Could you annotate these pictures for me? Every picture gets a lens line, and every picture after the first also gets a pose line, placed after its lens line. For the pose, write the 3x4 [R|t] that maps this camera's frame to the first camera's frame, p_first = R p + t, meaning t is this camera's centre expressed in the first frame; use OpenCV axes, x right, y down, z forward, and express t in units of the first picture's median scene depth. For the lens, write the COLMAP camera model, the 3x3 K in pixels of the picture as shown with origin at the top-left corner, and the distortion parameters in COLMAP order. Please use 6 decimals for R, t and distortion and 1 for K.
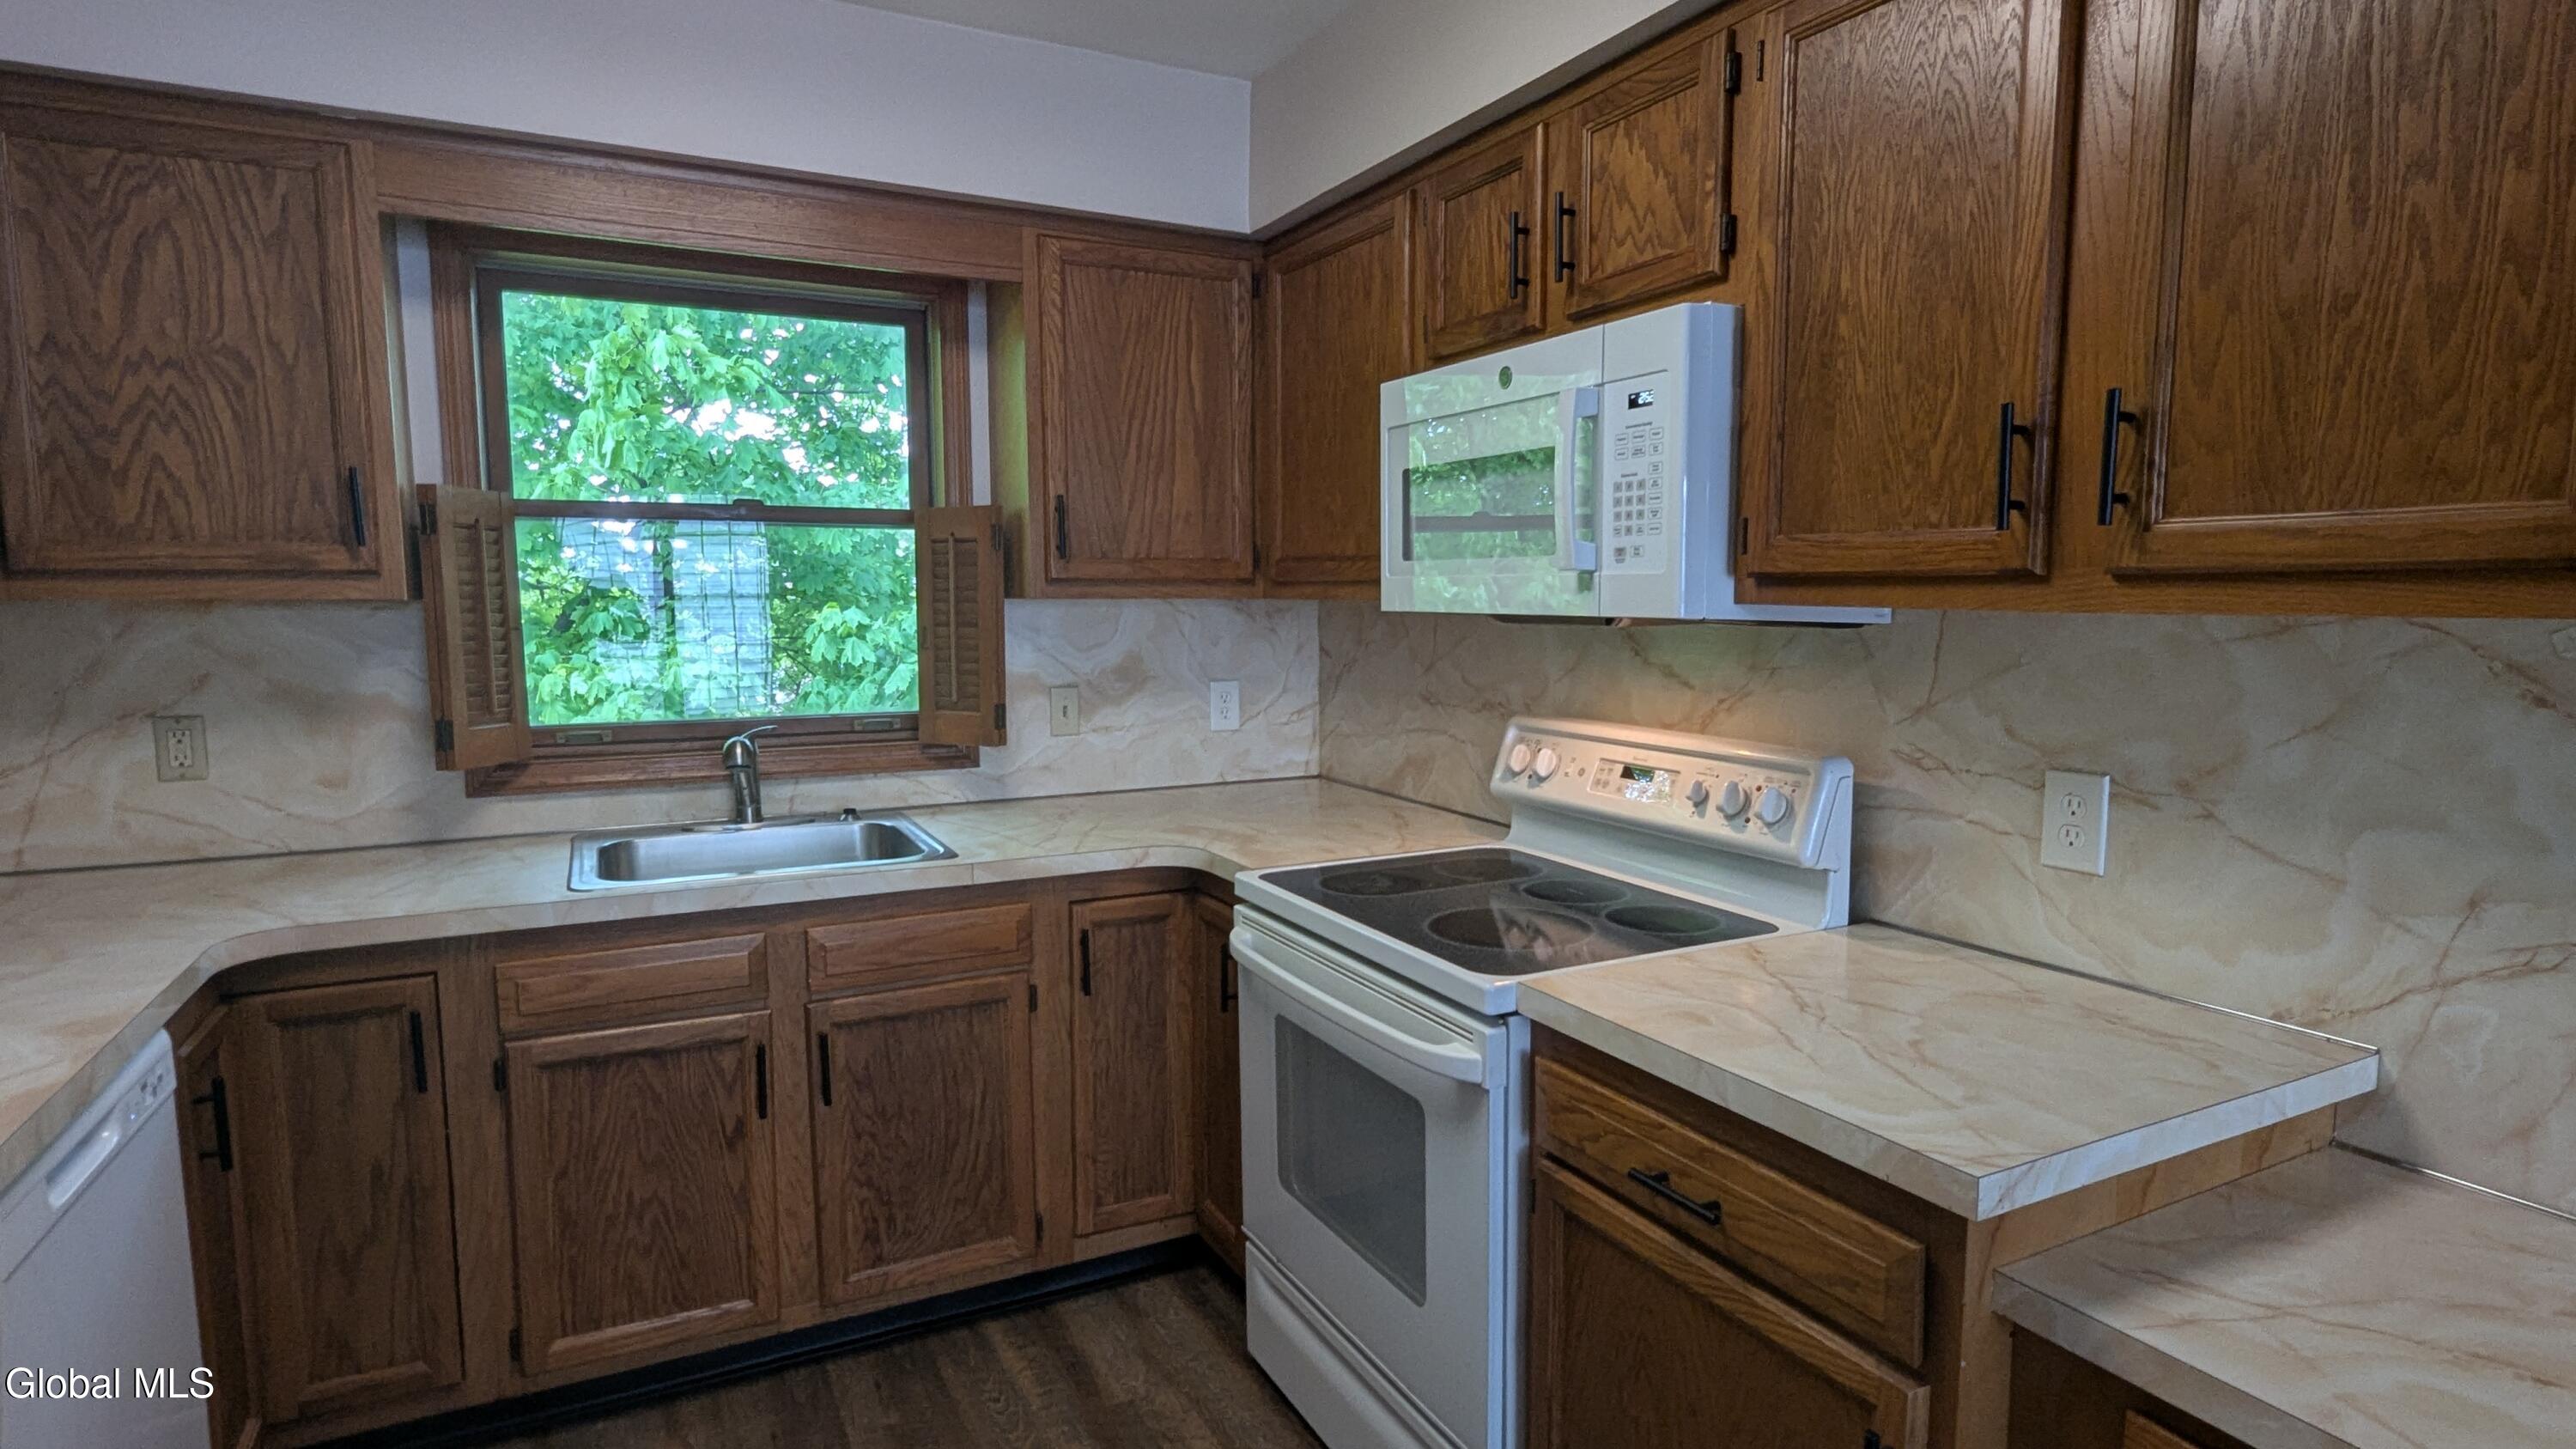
lens RADIAL K [[1341.7, 0, 1291.2], [0, 1341.7, 742.1], [0, 0, 1]] dist [0.001895, -0.001171]
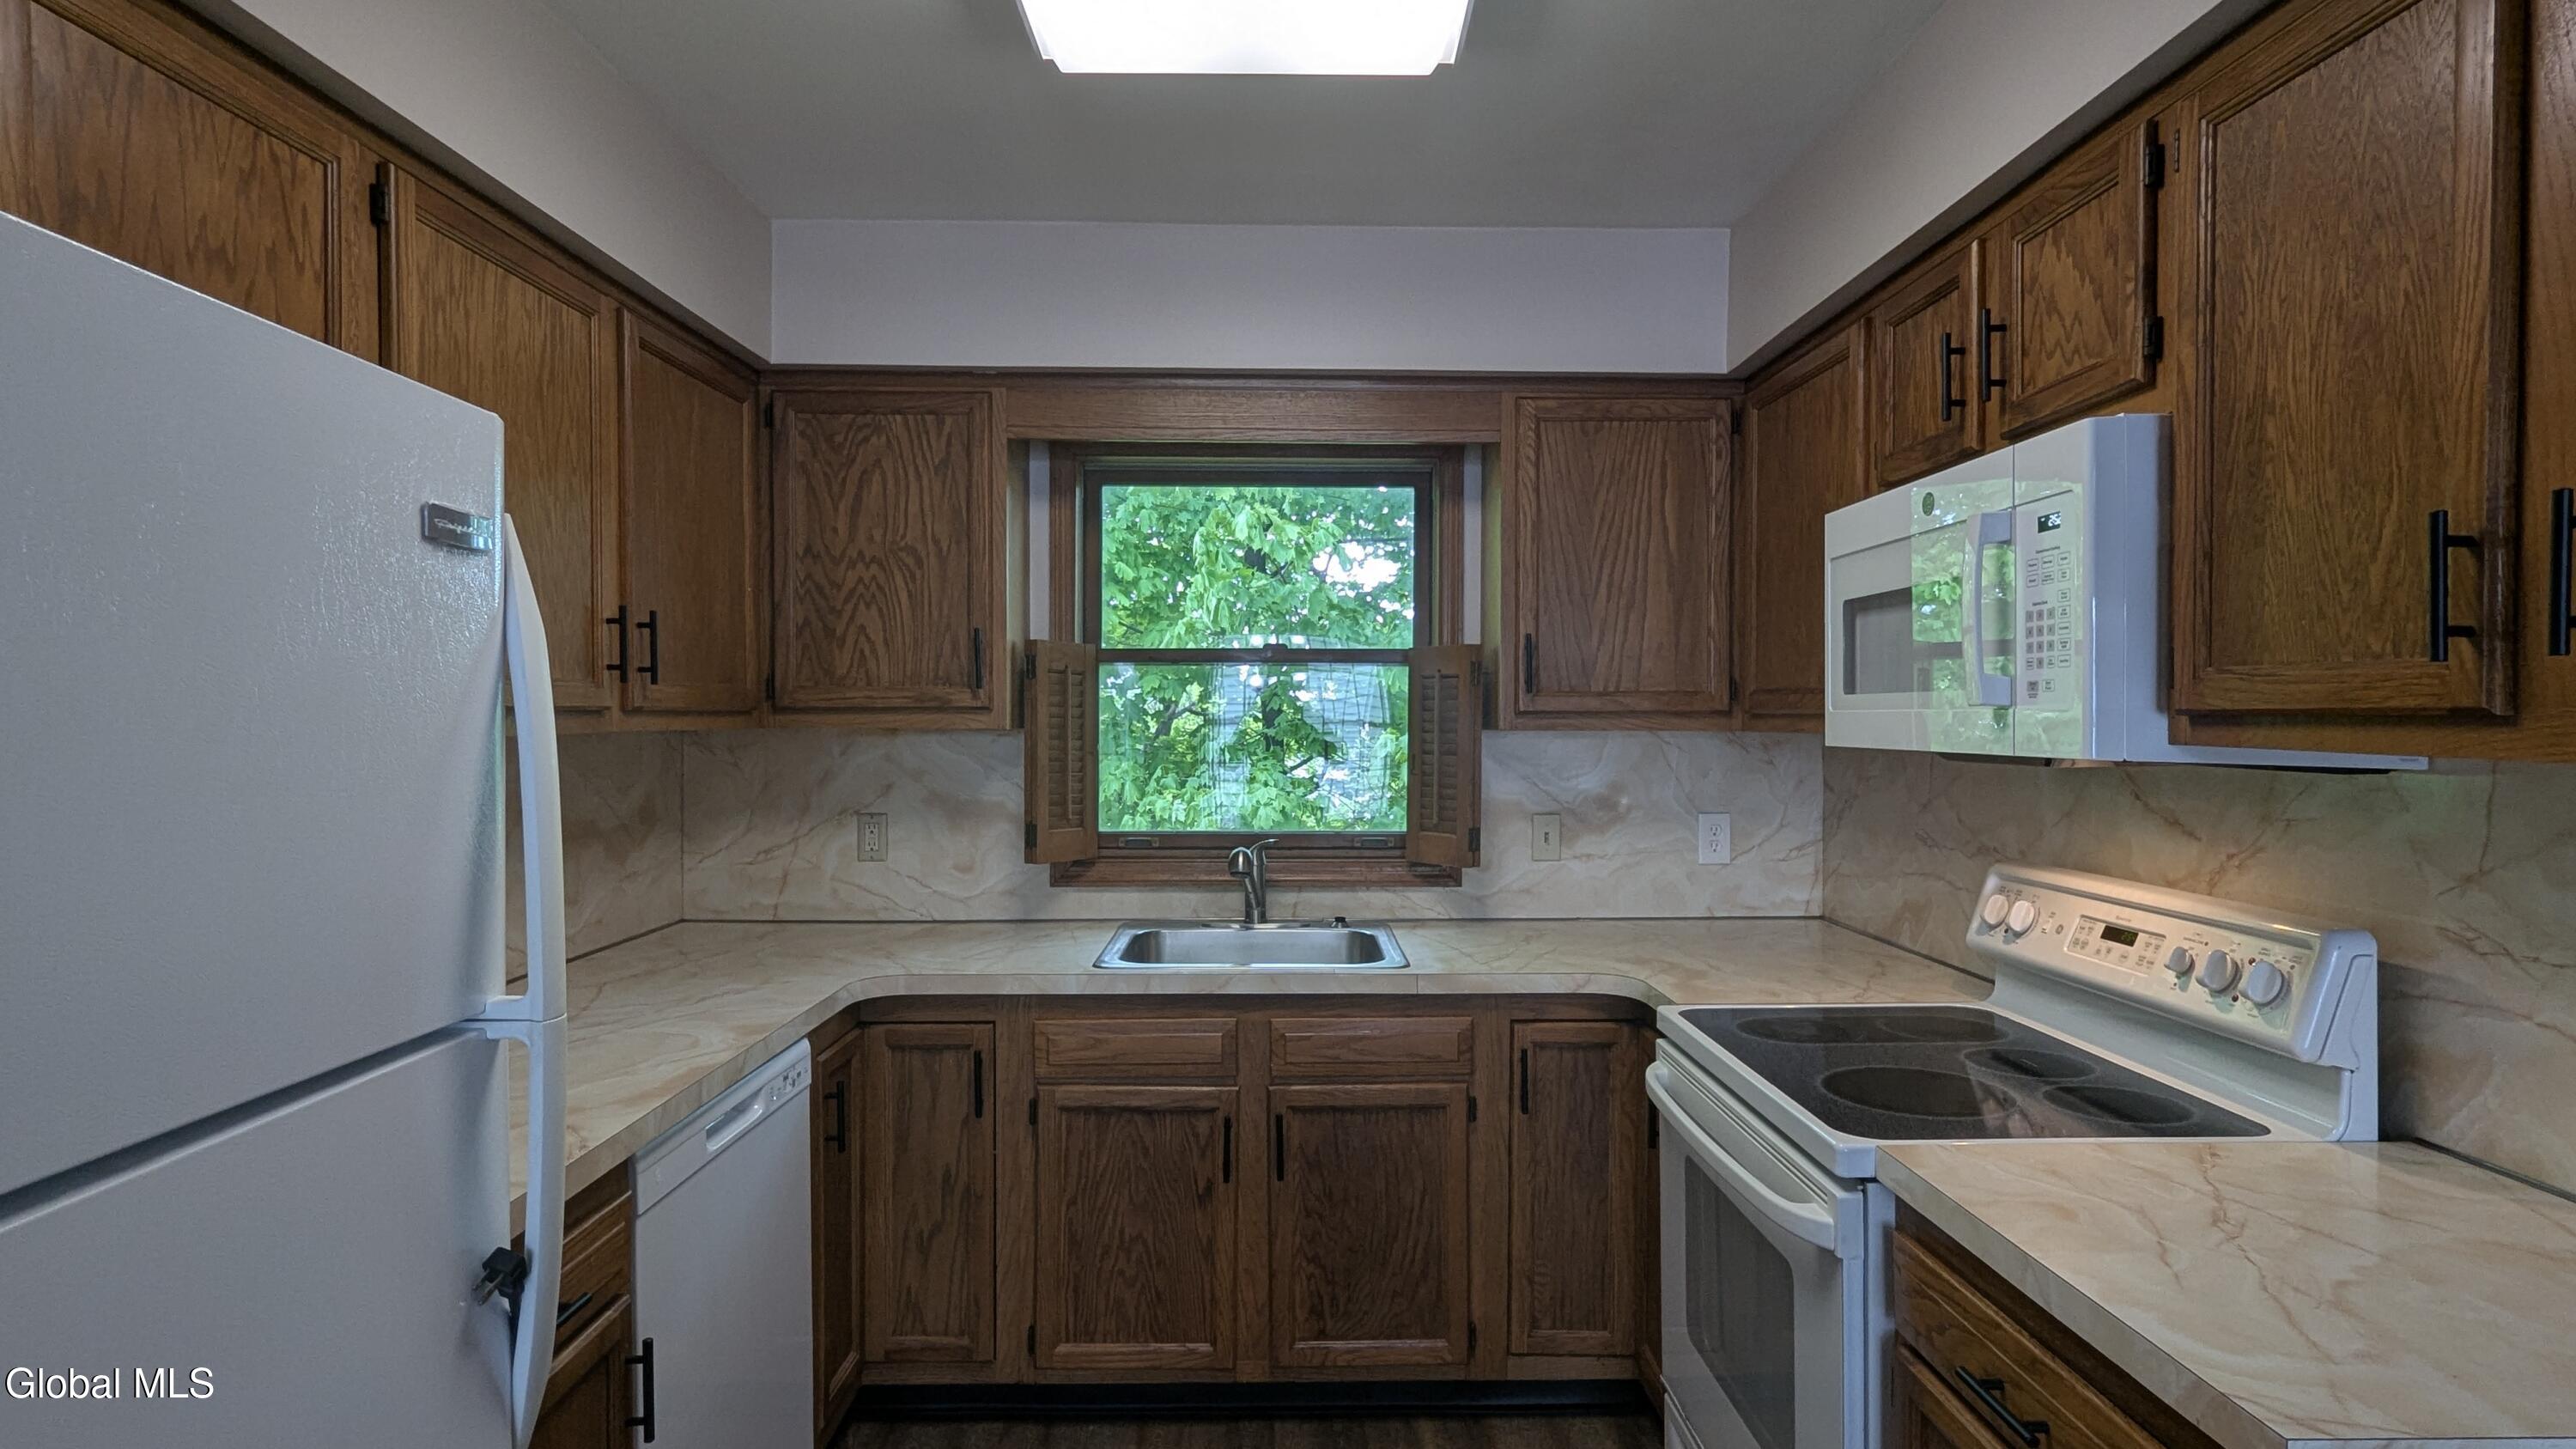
lens RADIAL K [[1341.7, 0, 1291.2], [0, 1341.7, 742.1], [0, 0, 1]] dist [0.001895, -0.001171]
pose [[0.894953, 0.009861, -0.446051, 0.160062], [-0.051336, 0.995392, -0.080995, -0.003039], [0.443197, 0.095385, 0.891335, -0.028623]]
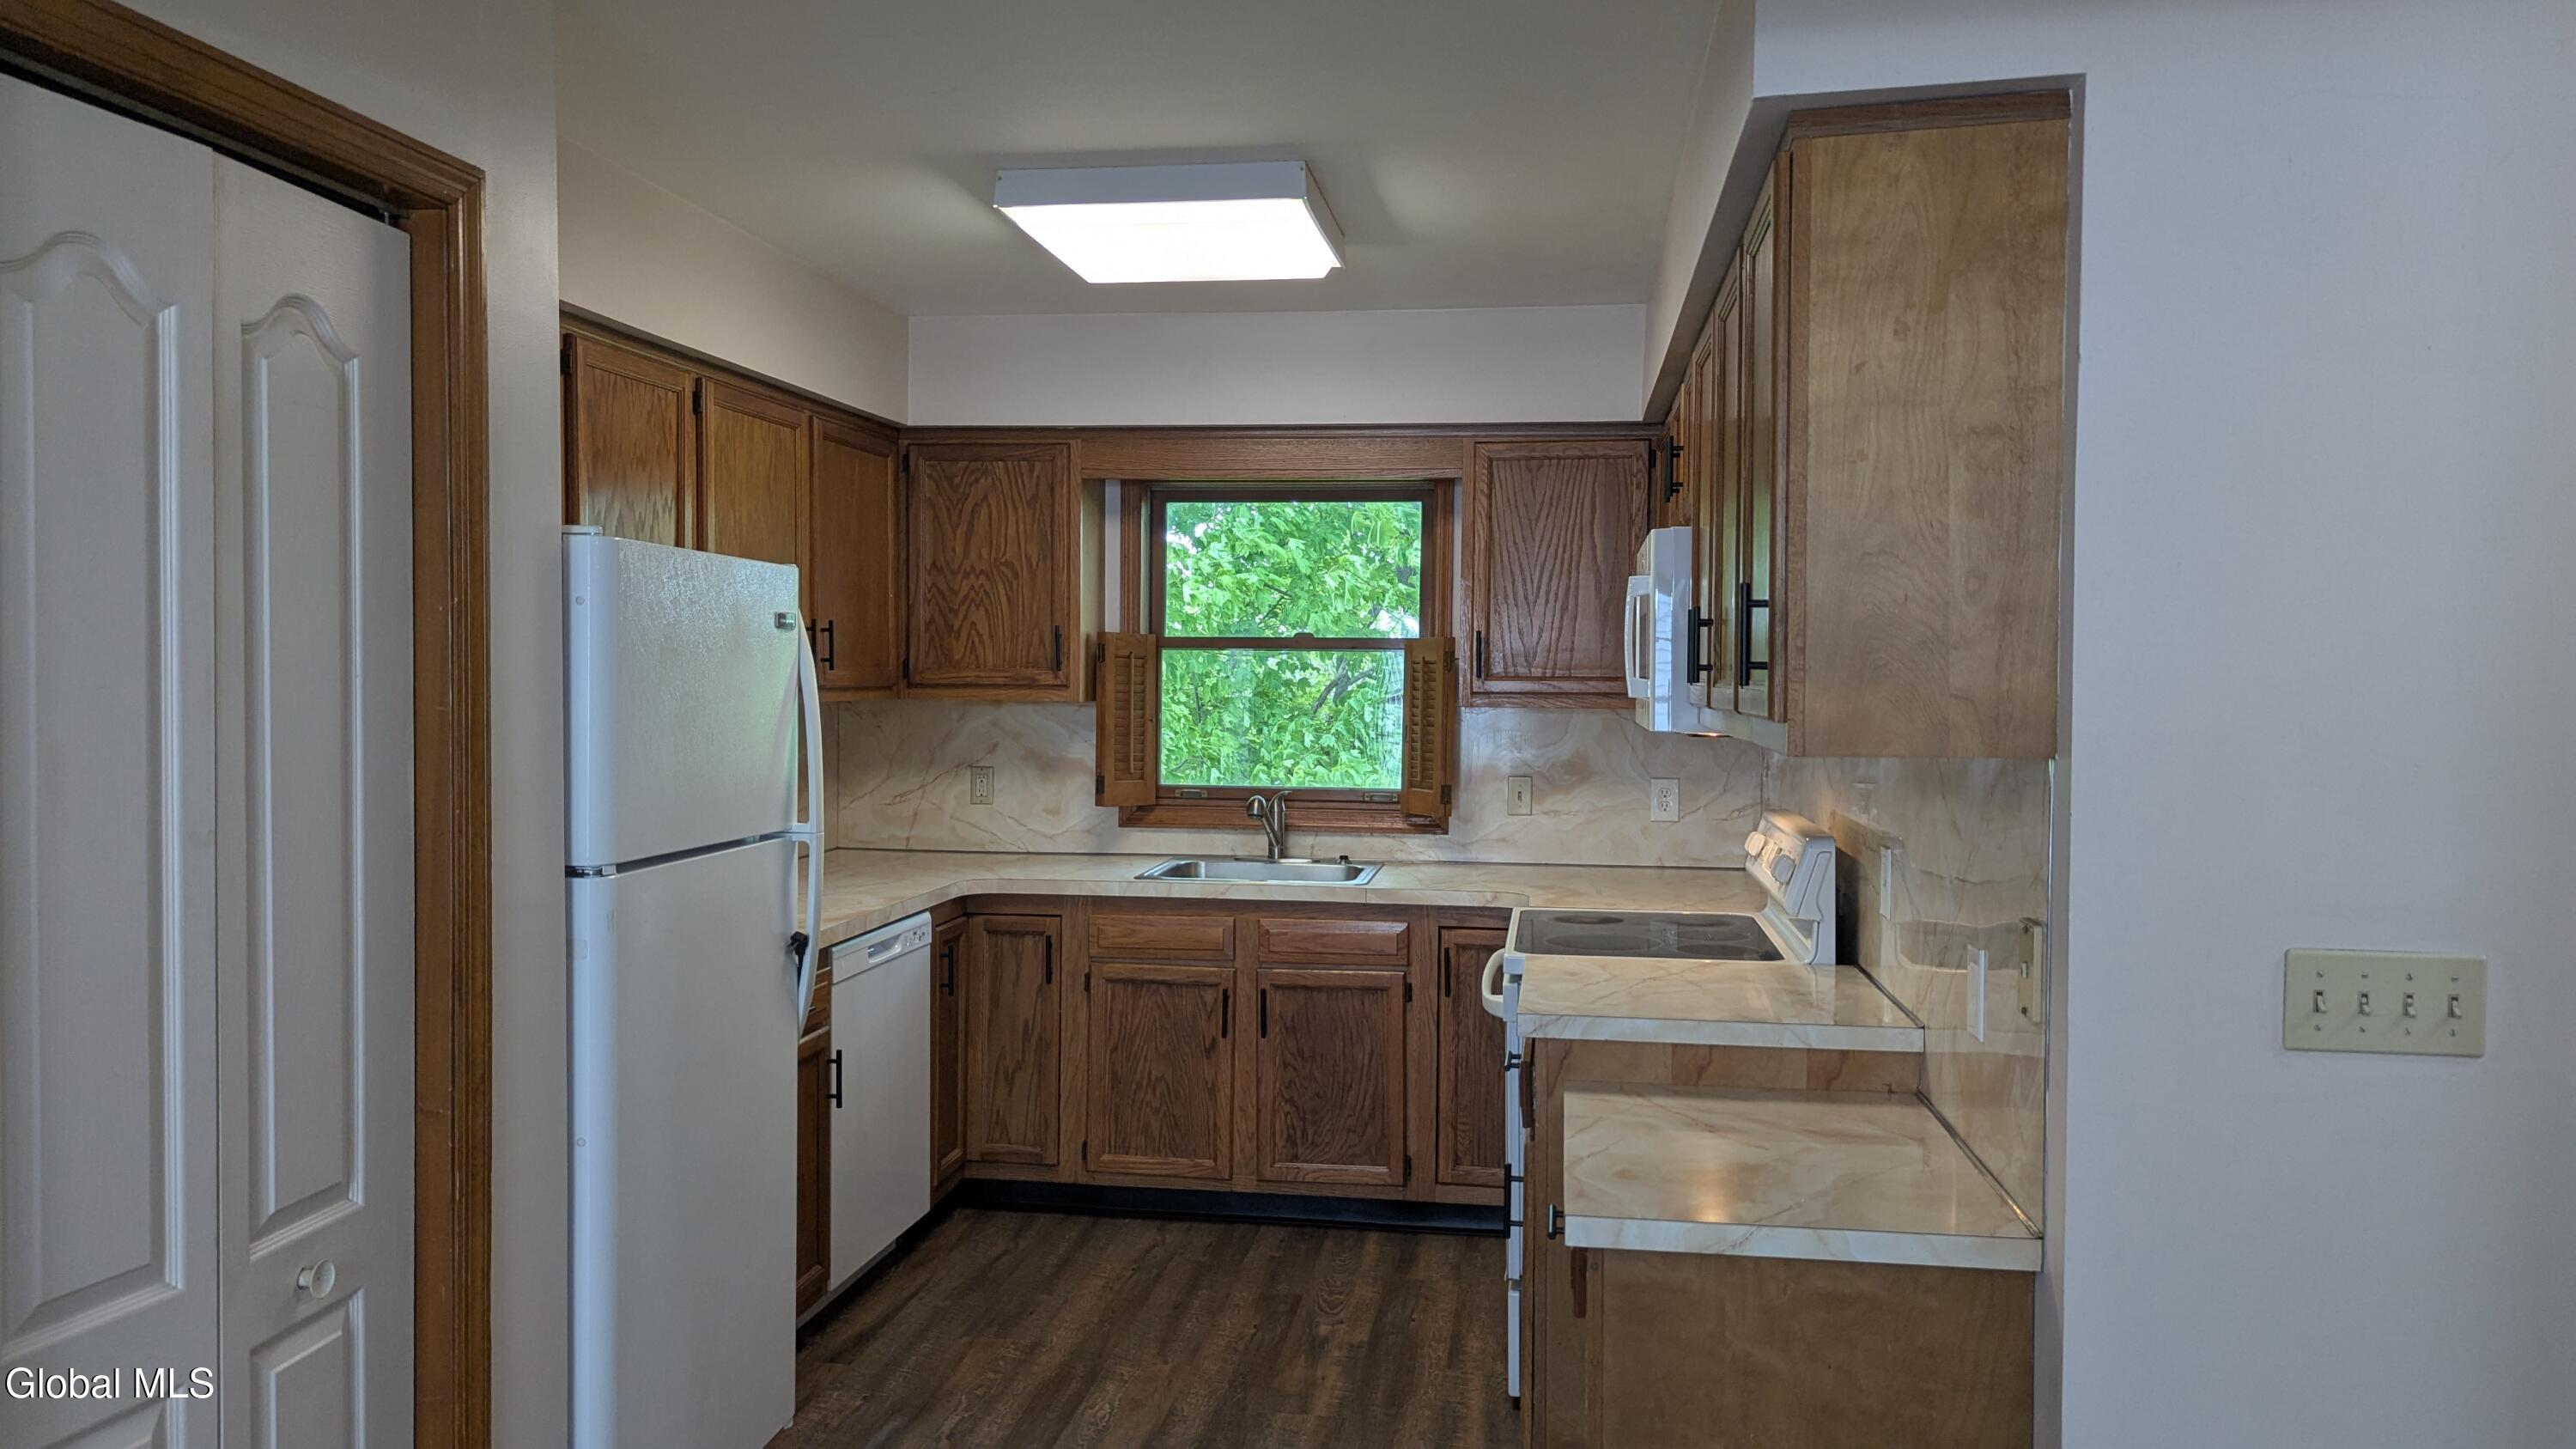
lens RADIAL K [[1828.6, 0, 1277.2], [0, 1828.6, 731.9], [0, 0, 1]] dist [0.134248, -0.001393]
pose [[0.810178, 0.026612, -0.585580, 0.883216], [-0.075214, 0.995431, -0.058825, 0.047875], [0.581339, 0.091703, 0.808477, -0.708110]]
